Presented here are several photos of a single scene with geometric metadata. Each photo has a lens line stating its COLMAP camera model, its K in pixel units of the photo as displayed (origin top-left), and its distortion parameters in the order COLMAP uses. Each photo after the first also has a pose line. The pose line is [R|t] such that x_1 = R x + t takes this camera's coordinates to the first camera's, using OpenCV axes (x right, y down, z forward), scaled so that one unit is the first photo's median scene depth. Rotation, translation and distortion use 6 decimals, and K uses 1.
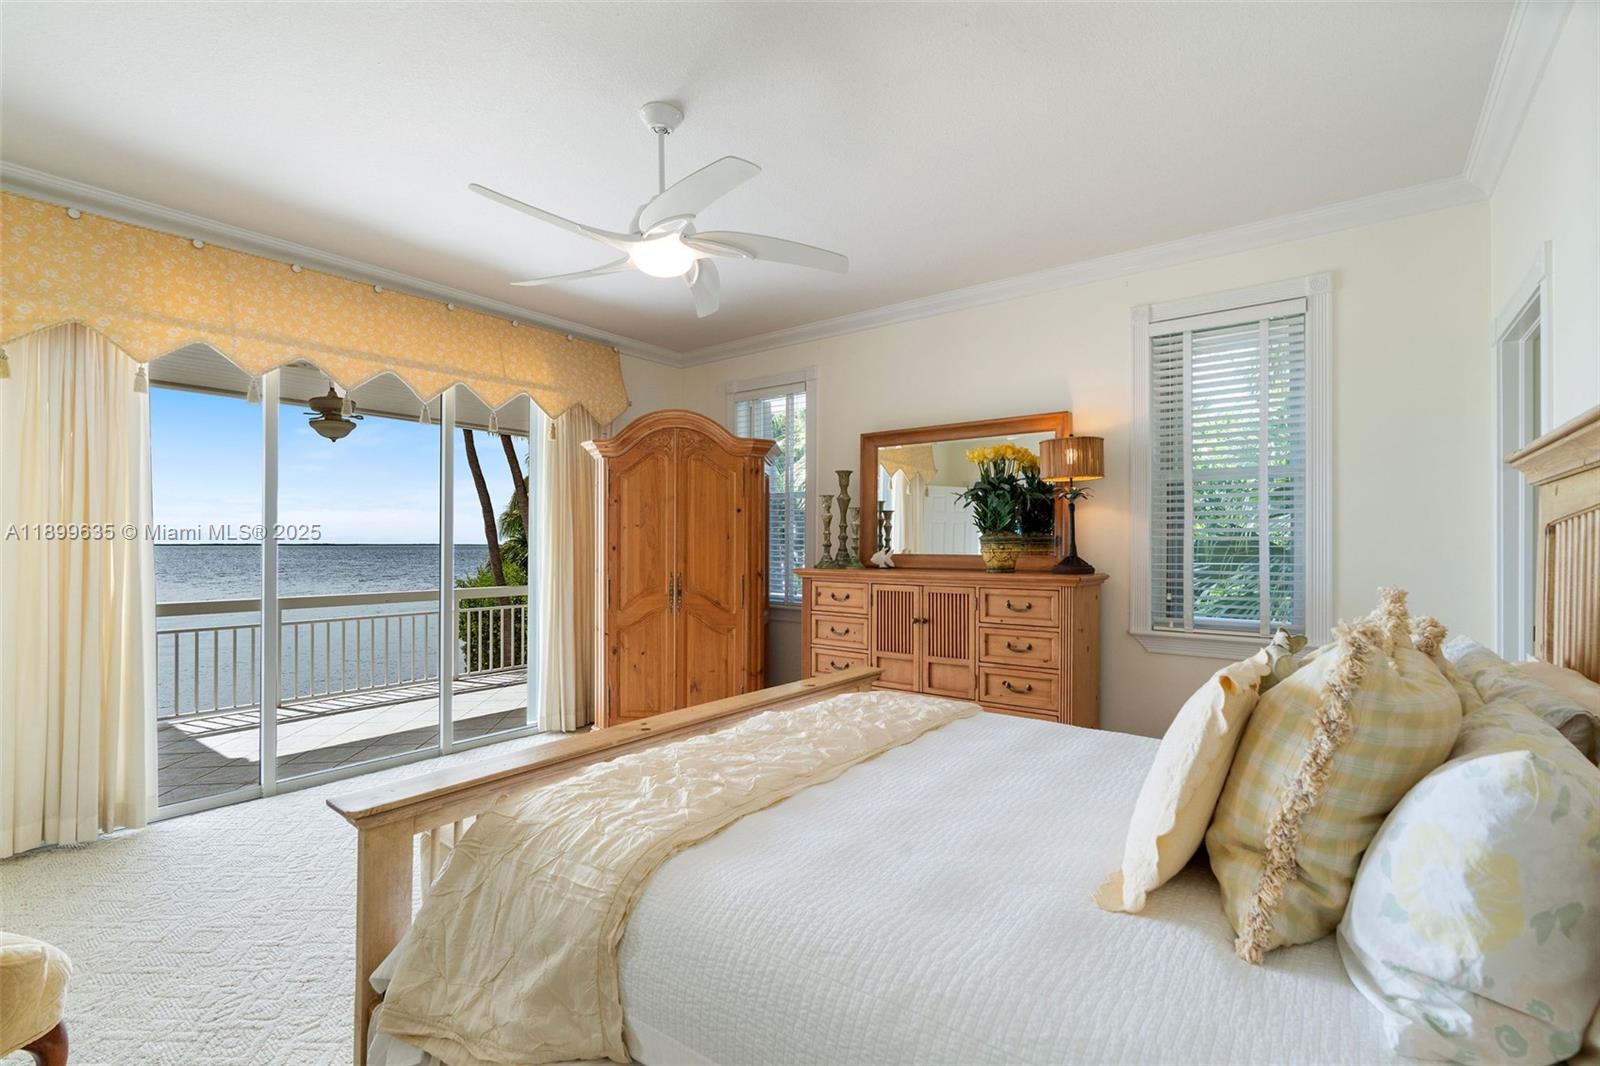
lens RADIAL K [[719.6, 0, 793.8], [0, 719.6, 535.0], [0, 0, 1]] dist [-0.000498, -0.000017]
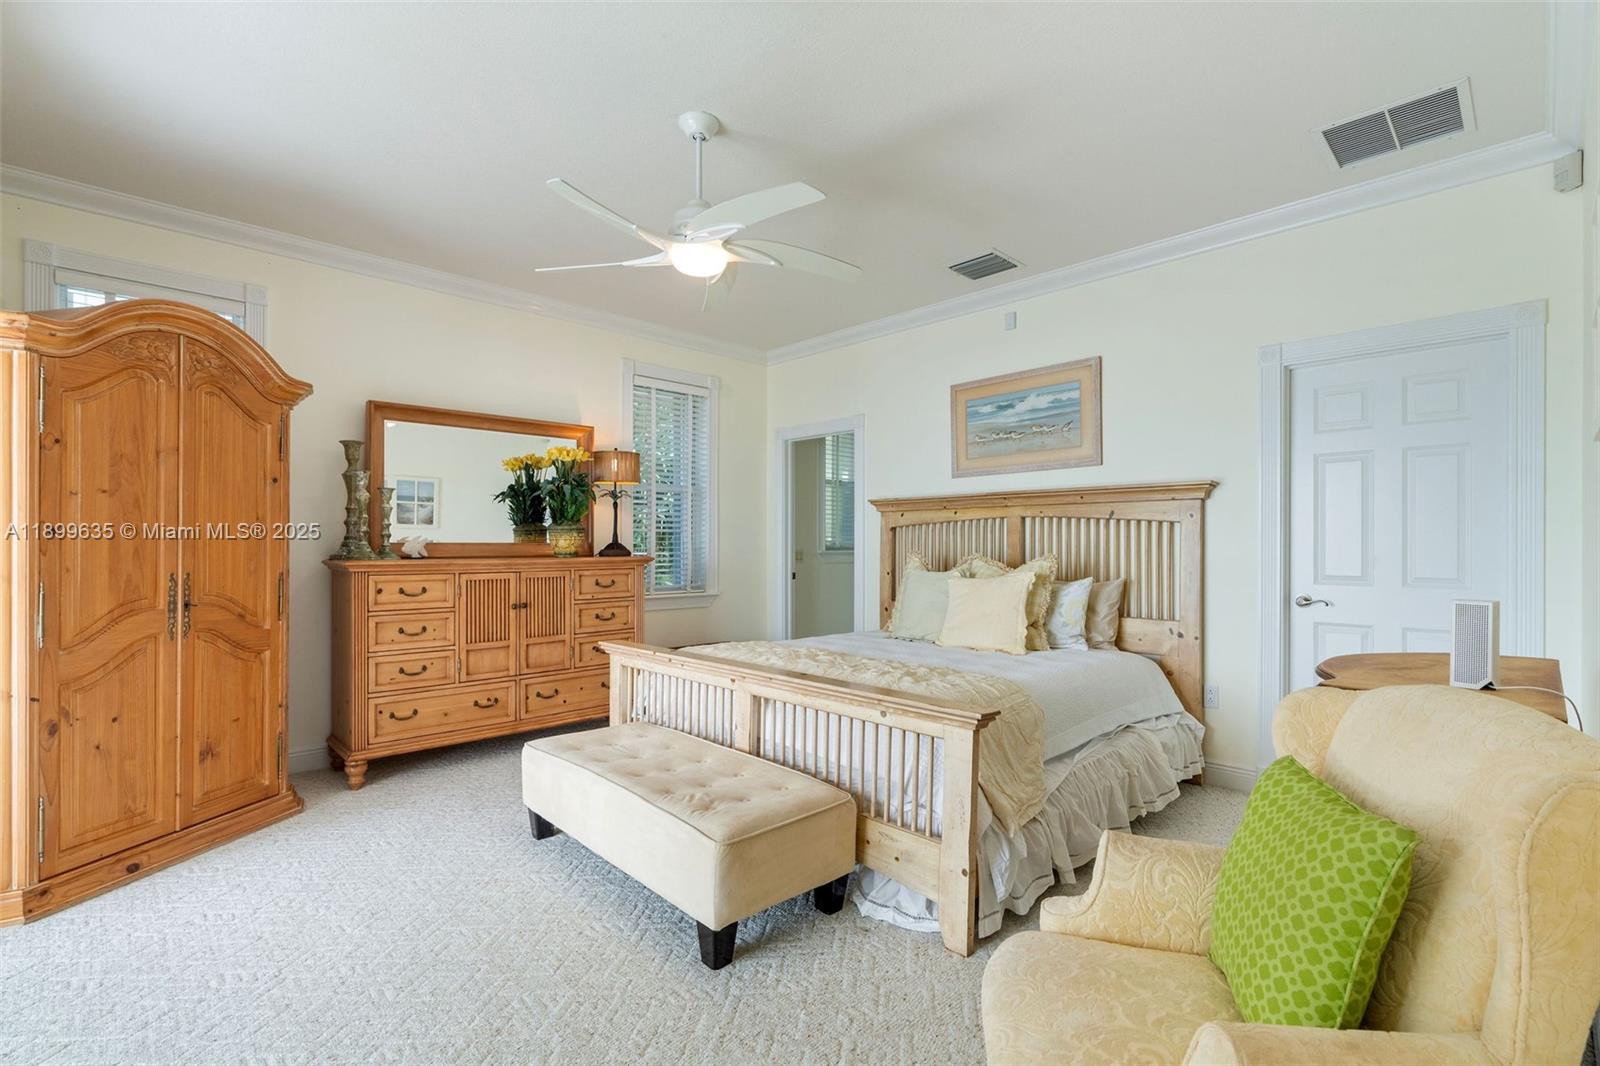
lens RADIAL K [[719.6, 0, 802.0], [0, 719.6, 541.9], [0, 0, 1]] dist [-0.000498, -0.000017]
pose [[0.152551, 0.000477, 0.988295, -0.721771], [-0.014524, 0.999893, 0.001759, 0.017891], [-0.988189, -0.014622, 0.152542, 0.407485]]
